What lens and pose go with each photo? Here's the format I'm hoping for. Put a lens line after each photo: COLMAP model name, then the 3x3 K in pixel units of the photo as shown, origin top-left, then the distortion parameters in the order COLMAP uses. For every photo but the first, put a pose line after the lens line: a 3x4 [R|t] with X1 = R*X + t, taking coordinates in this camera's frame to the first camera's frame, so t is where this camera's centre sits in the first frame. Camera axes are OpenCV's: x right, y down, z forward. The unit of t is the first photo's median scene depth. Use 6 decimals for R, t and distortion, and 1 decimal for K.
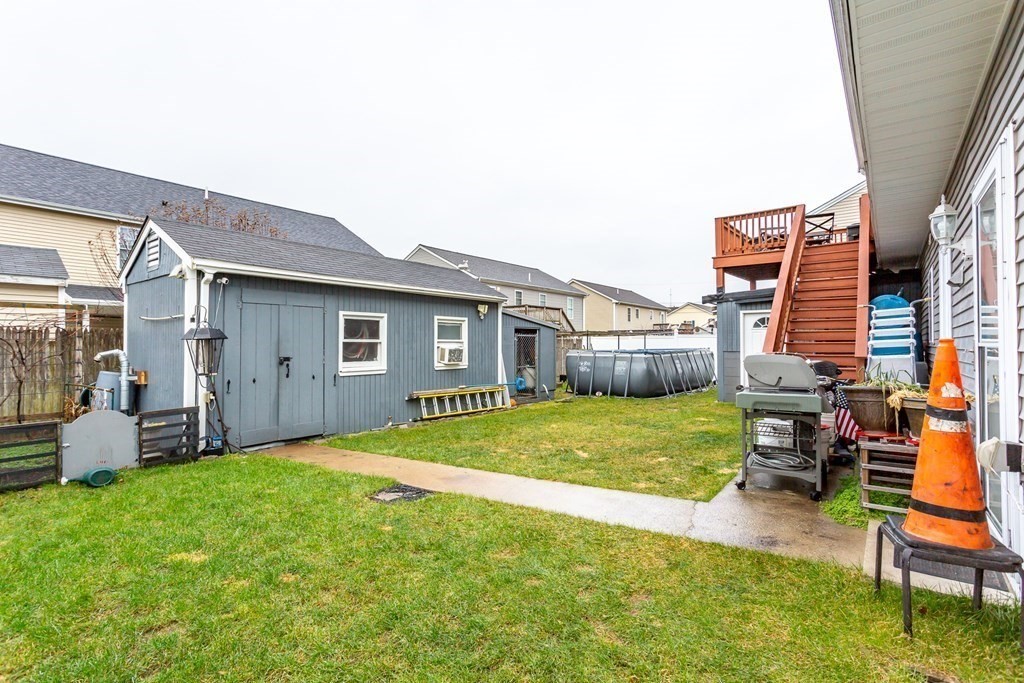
lens RADIAL K [[481.4, 0, 510.7], [0, 481.4, 342.6], [0, 0, 1]] dist [-0.003267, 0.003860]
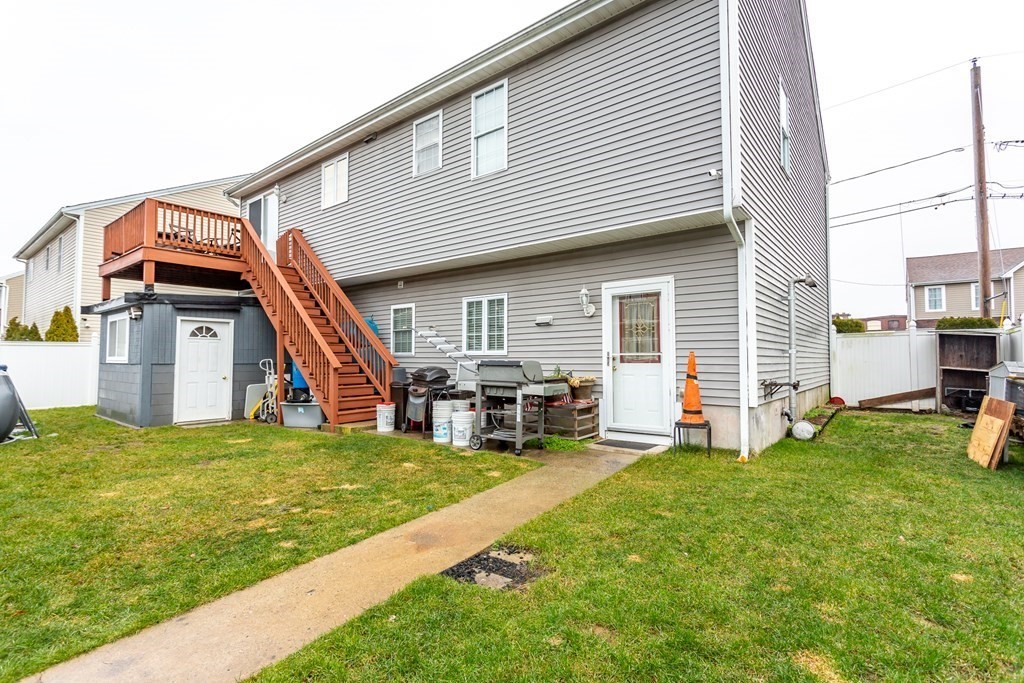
lens RADIAL K [[481.4, 0, 510.1], [0, 481.4, 339.7], [0, 0, 1]] dist [-0.003267, 0.003860]
pose [[0.017774, 0.042018, 0.998959, -0.383017], [-0.009211, 0.999081, -0.041859, 0.006438], [-0.999800, -0.008457, 0.018145, 0.398076]]
